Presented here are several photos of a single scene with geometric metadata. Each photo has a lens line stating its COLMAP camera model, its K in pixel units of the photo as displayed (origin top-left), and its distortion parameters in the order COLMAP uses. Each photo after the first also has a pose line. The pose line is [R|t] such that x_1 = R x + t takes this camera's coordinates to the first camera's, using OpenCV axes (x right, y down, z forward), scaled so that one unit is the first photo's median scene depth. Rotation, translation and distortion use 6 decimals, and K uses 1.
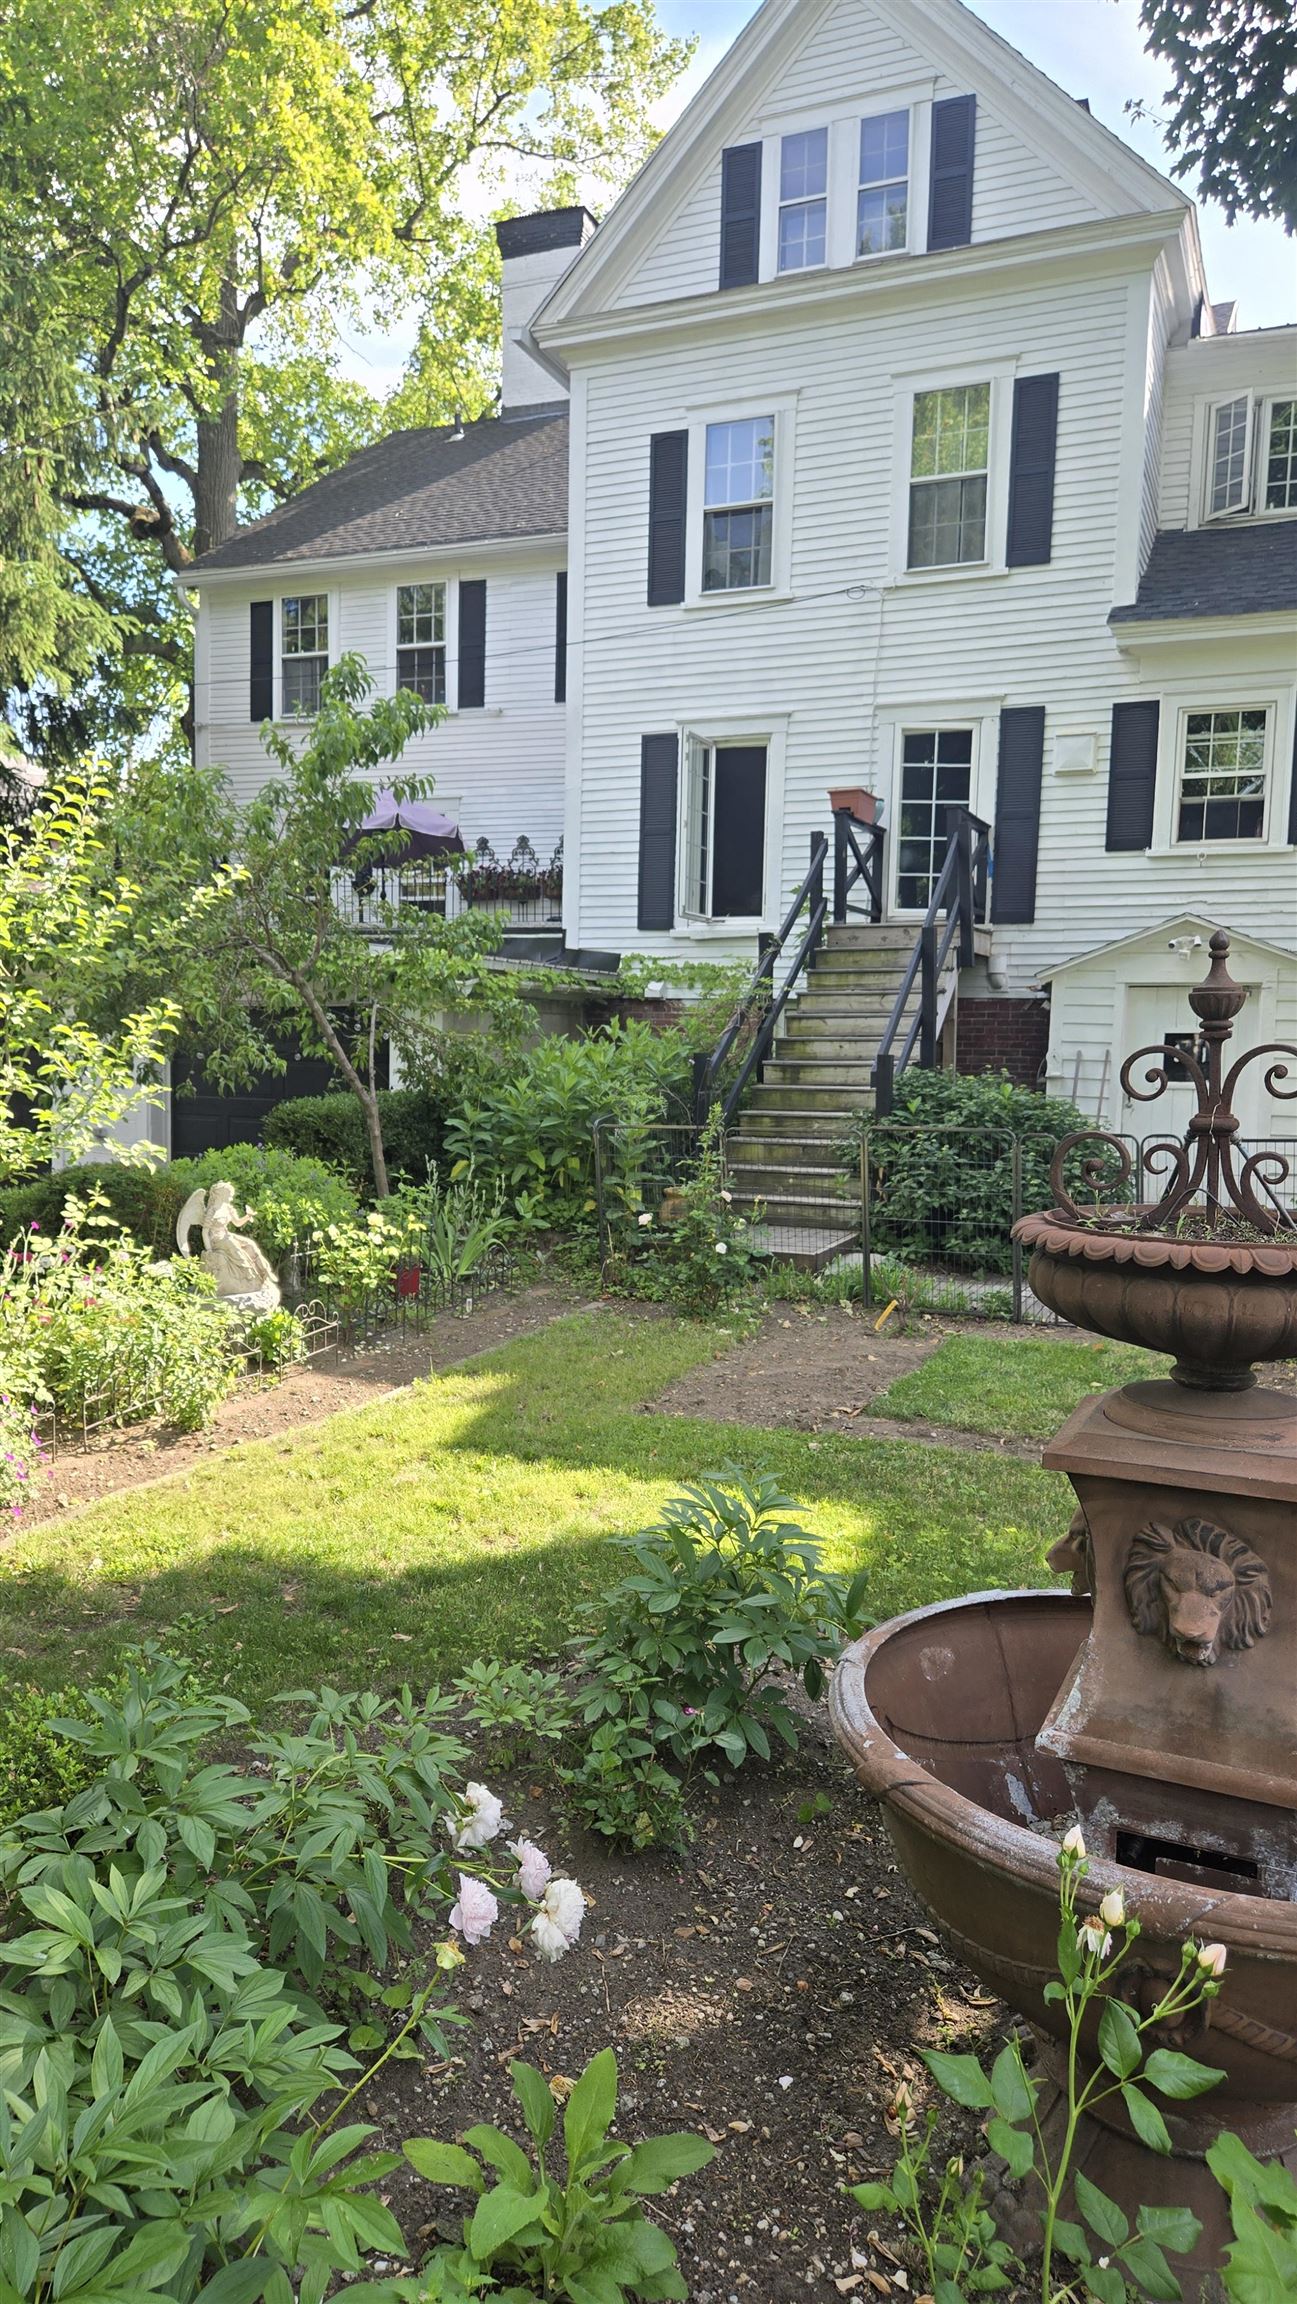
lens RADIAL K [[1543.2, 0, 648.5], [0, 1543.2, 1152.0], [0, 0, 1]] dist [0.118001, -0.093591]
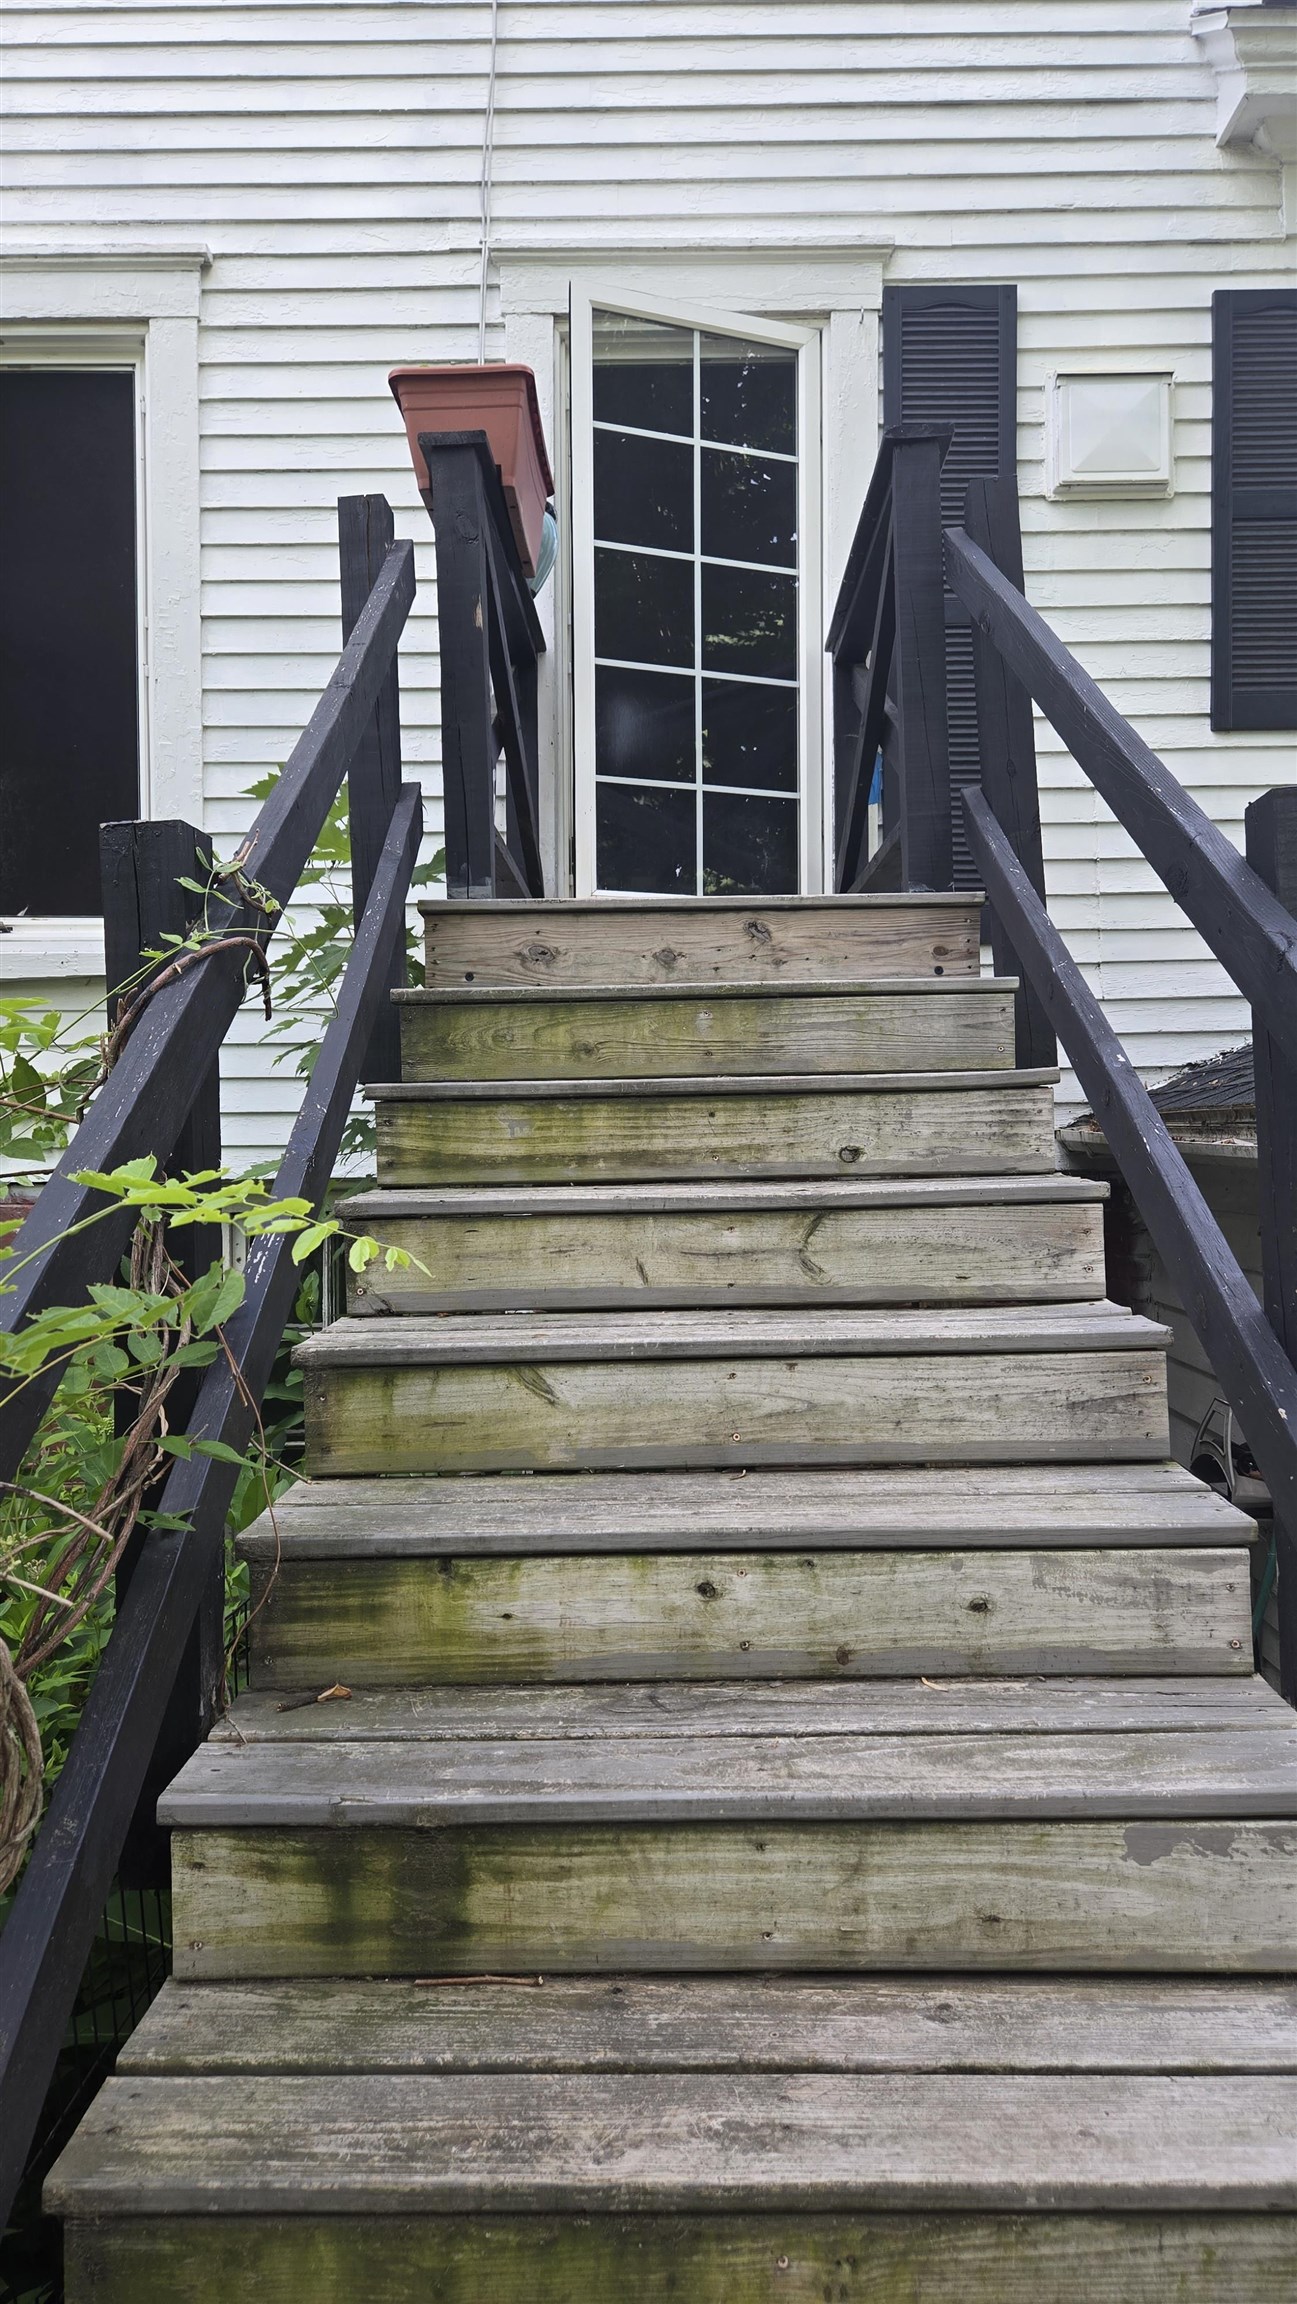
lens RADIAL K [[1599.8, 0, 648.5], [0, 1599.8, 1152.0], [0, 0, 1]] dist [0.033679, -0.000932]
pose [[0.929740, -0.019573, 0.367697, 0.053500], [0.047556, 0.996606, -0.067195, -0.084804], [-0.365134, 0.079960, 0.927515, 0.722503]]
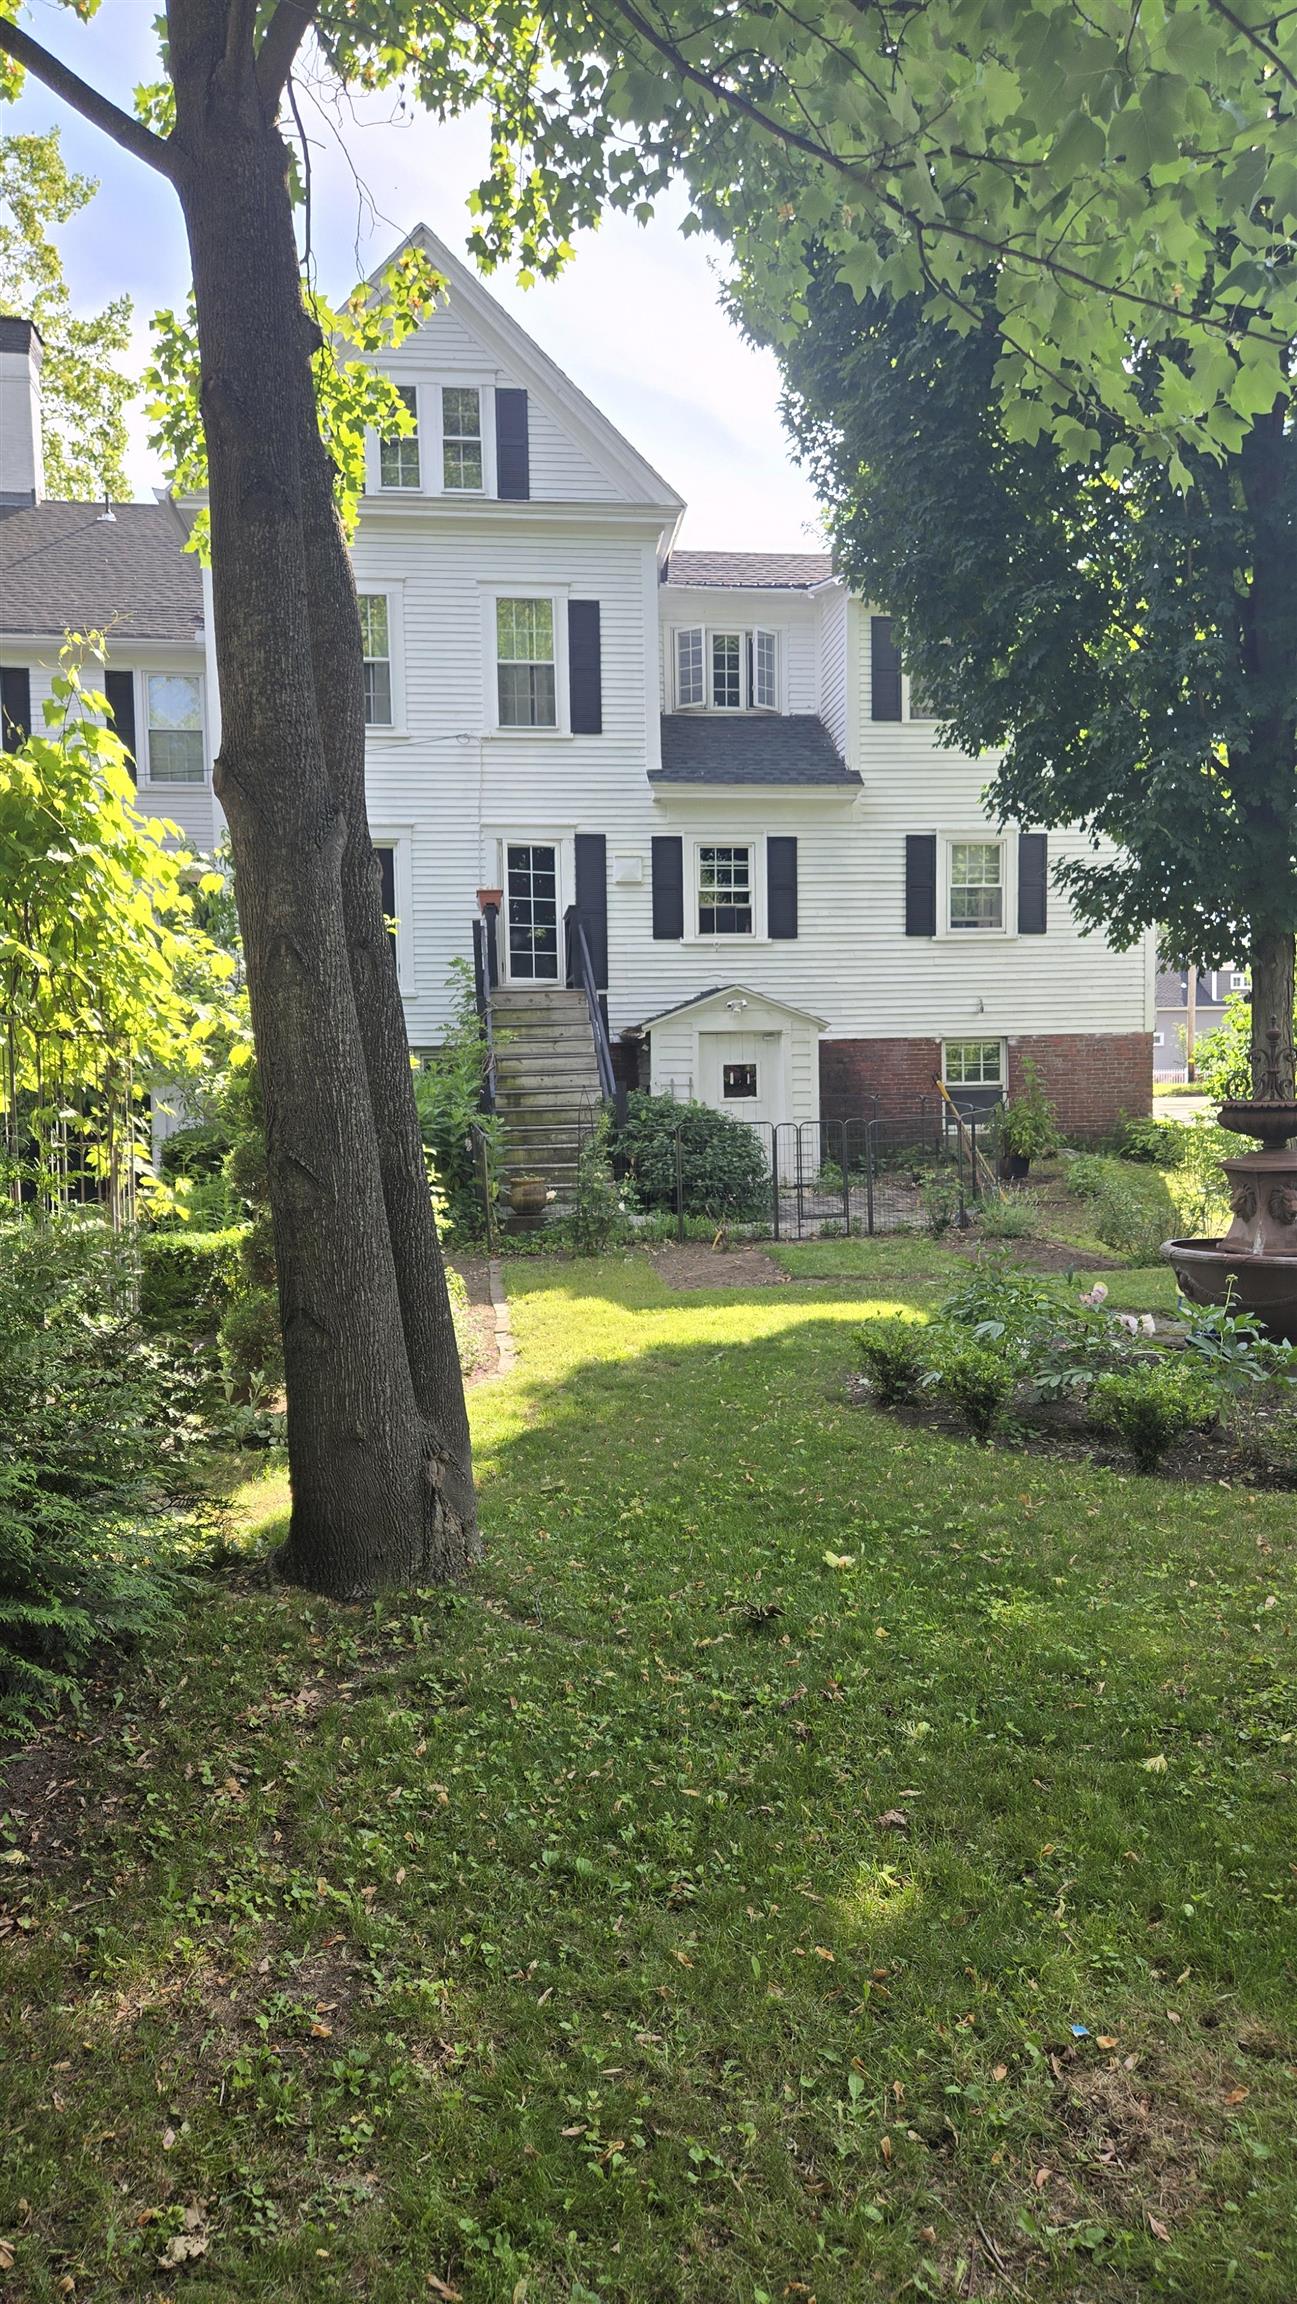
lens RADIAL K [[1543.2, 0, 648.5], [0, 1543.2, 1152.0], [0, 0, 1]] dist [0.118001, -0.093591]
pose [[0.876269, -0.052817, 0.478918, -0.386317], [0.067304, 0.997646, -0.013120, 0.017915], [-0.477098, 0.043730, 0.877762, -0.215745]]
